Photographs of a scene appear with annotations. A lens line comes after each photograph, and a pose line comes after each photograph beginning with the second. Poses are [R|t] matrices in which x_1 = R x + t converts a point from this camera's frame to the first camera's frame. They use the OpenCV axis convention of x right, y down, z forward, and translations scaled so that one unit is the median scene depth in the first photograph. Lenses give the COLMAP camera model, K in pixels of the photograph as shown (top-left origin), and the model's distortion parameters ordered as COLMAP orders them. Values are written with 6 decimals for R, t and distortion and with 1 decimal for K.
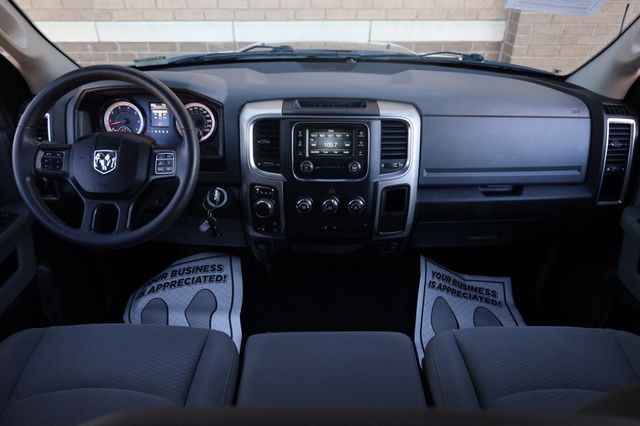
lens RADIAL K [[436.9, 0, 323.9], [0, 436.9, 214.9], [0, 0, 1]] dist [0.011176, -0.001580]
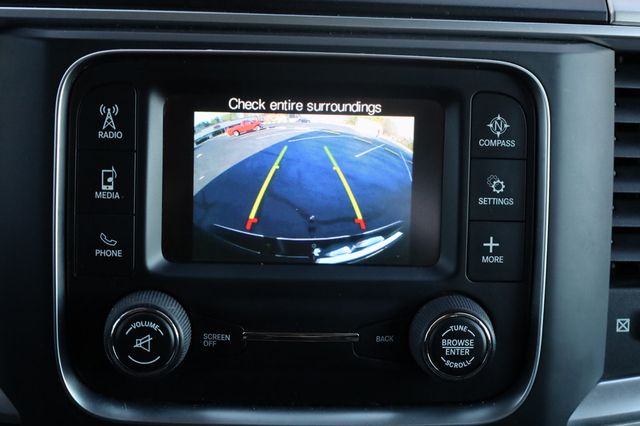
lens RADIAL K [[1176.3, 0, 320.7], [0, 1176.3, 210.0], [0, 0, 1]] dist [-0.037262, 0.000000]
pose [[0.998587, 0.013289, 0.051454, -0.000019], [-0.007012, 0.992713, -0.120296, -0.100386], [-0.052678, 0.119766, 0.991404, 0.559909]]
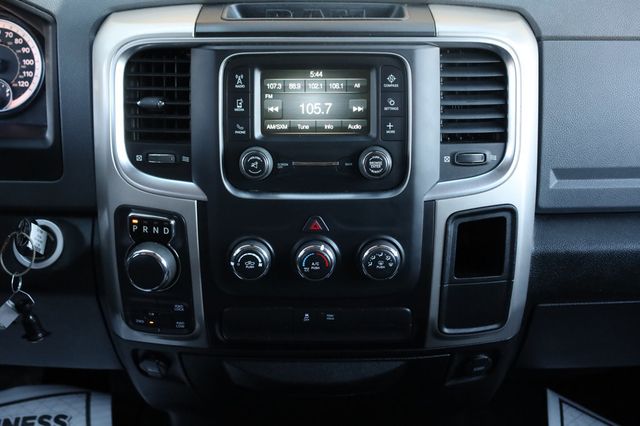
lens RADIAL K [[937.9, 0, 318.1], [0, 937.9, 216.8], [0, 0, 1]] dist [-0.005556, 0.000000]
pose [[0.999837, -0.006330, -0.016883, 0.030684], [0.004625, 0.995061, -0.099157, 0.023534], [0.017428, 0.099063, 0.994929, 0.147323]]
